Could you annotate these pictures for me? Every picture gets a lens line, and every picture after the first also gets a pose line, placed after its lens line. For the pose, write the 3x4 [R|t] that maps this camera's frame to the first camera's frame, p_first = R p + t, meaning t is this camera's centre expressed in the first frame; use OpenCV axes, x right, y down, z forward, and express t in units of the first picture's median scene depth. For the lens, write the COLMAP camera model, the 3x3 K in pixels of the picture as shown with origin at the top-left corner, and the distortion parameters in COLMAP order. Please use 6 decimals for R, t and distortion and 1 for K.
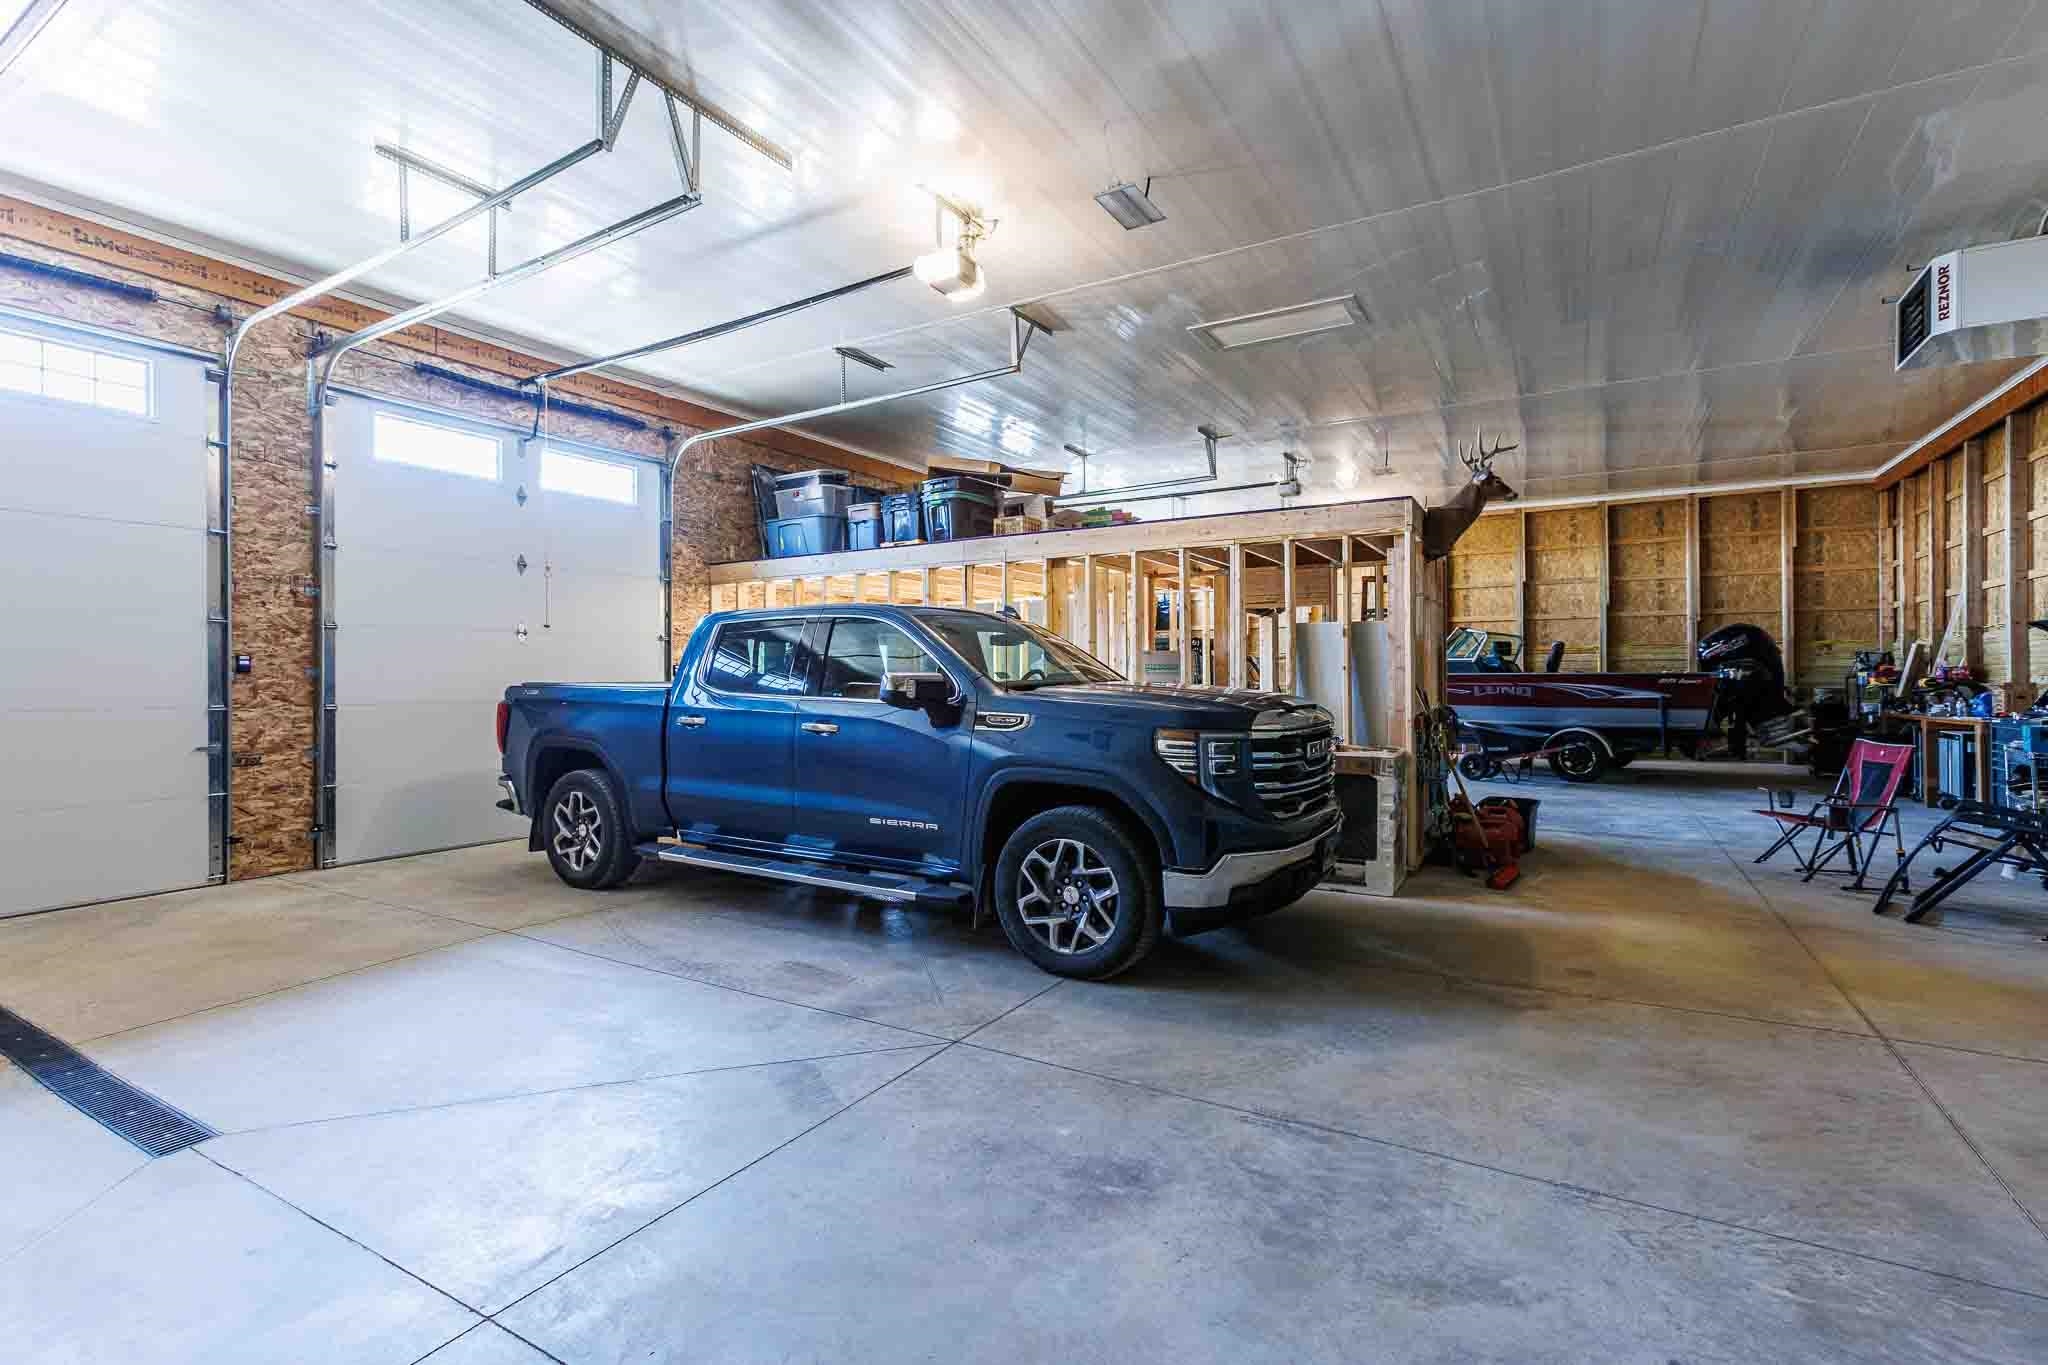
lens RADIAL K [[922.1, 0, 1019.3], [0, 922.1, 676.3], [0, 0, 1]] dist [-0.012213, 0.011151]
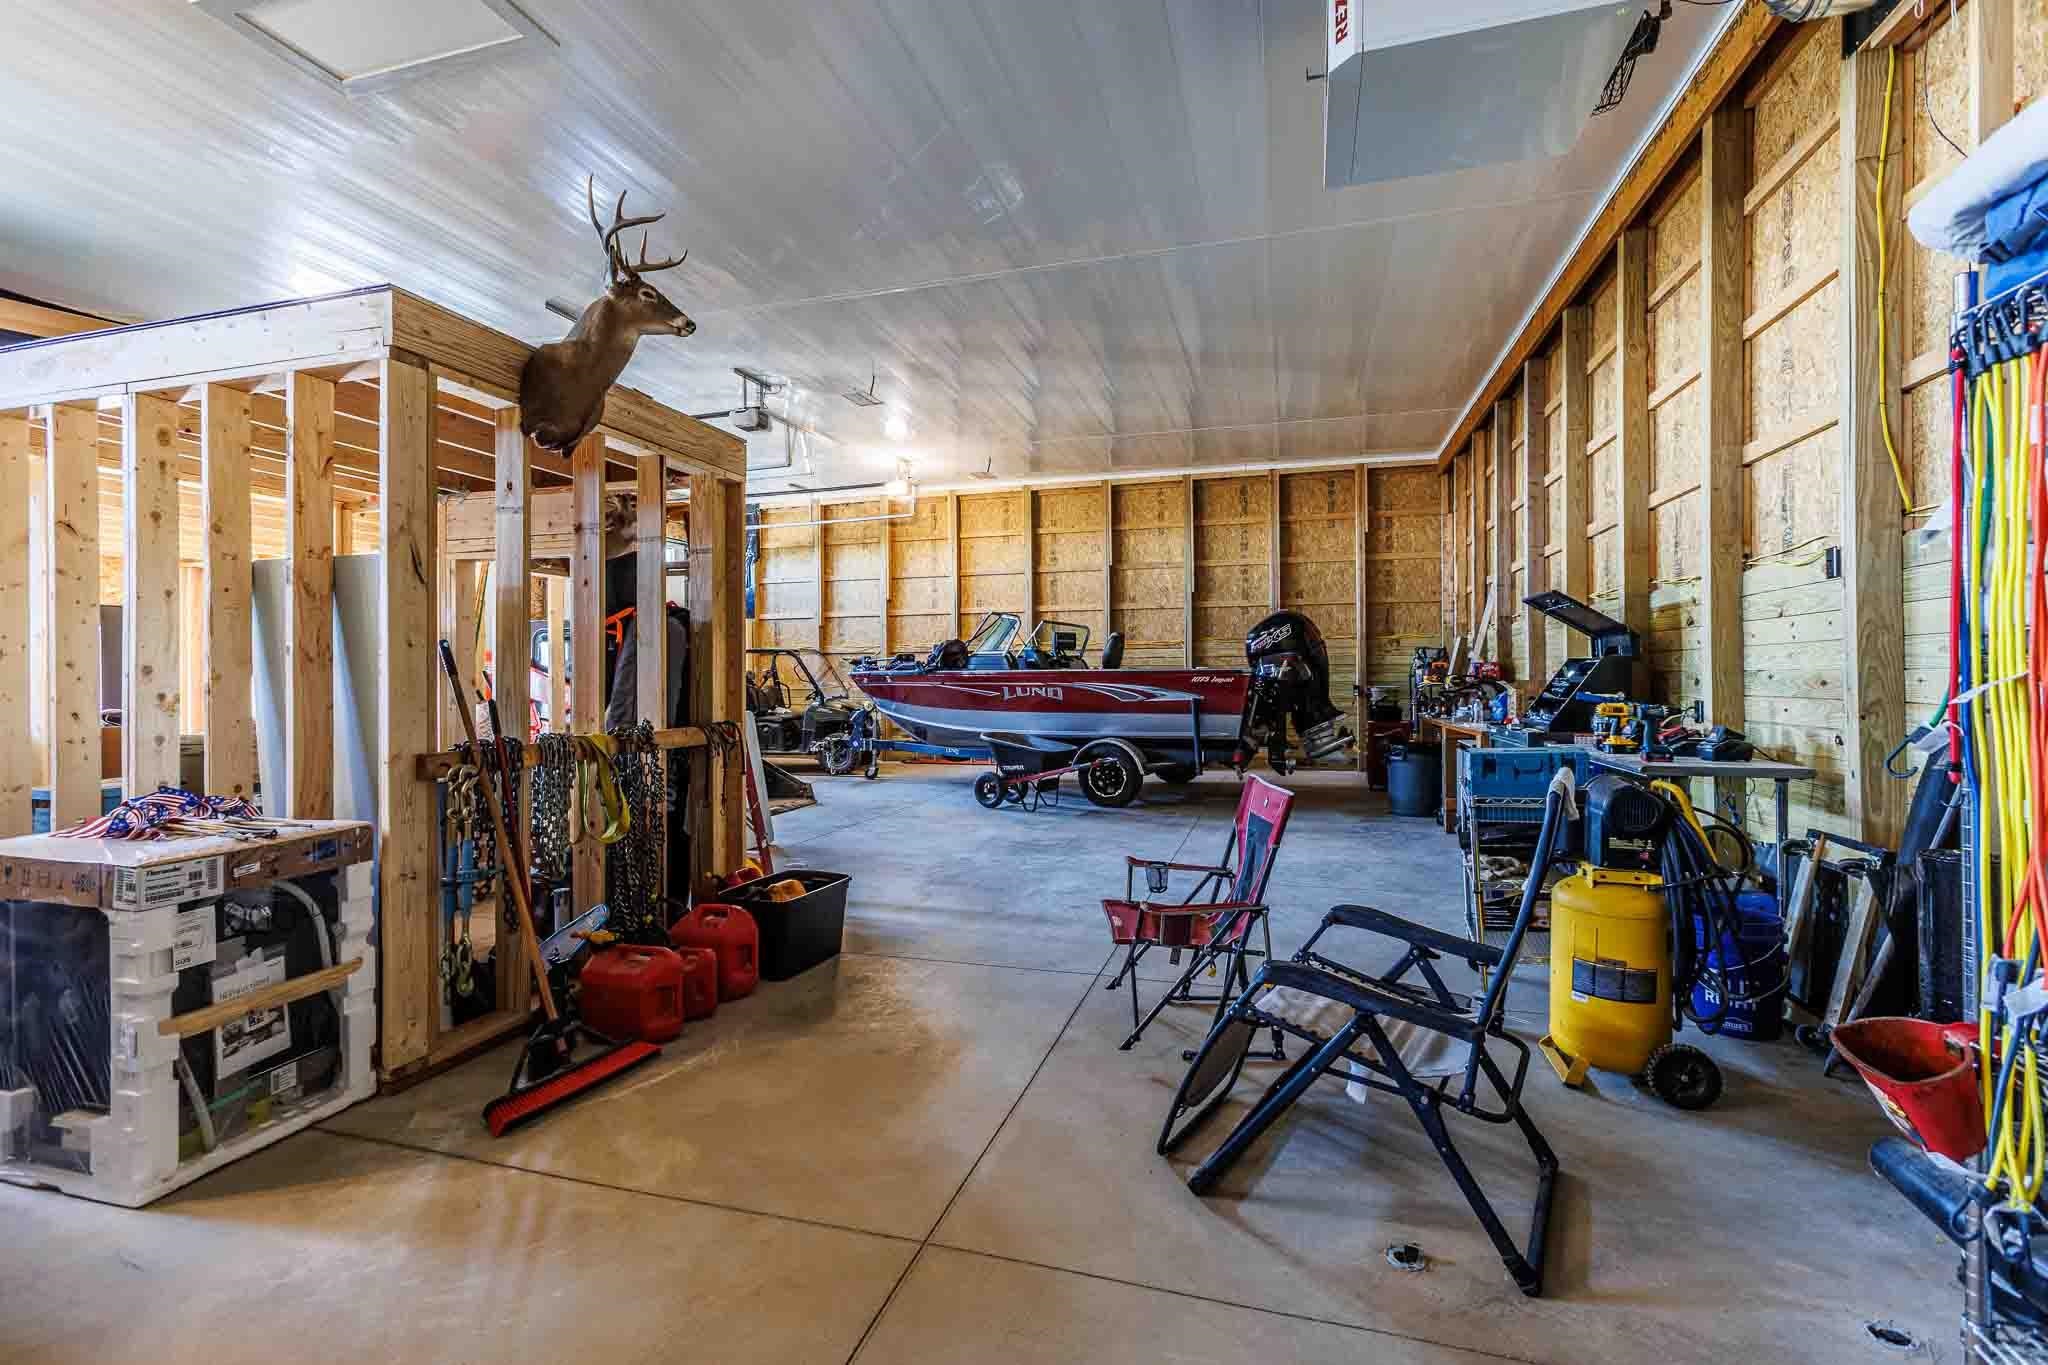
lens RADIAL K [[922.1, 0, 1019.3], [0, 922.1, 676.3], [0, 0, 1]] dist [-0.012213, 0.011151]
pose [[0.966538, 0.000360, 0.256522, 0.279545], [-0.000400, 1.000000, 0.000105, 0.001829], [-0.256522, -0.000204, 0.966538, 0.210590]]
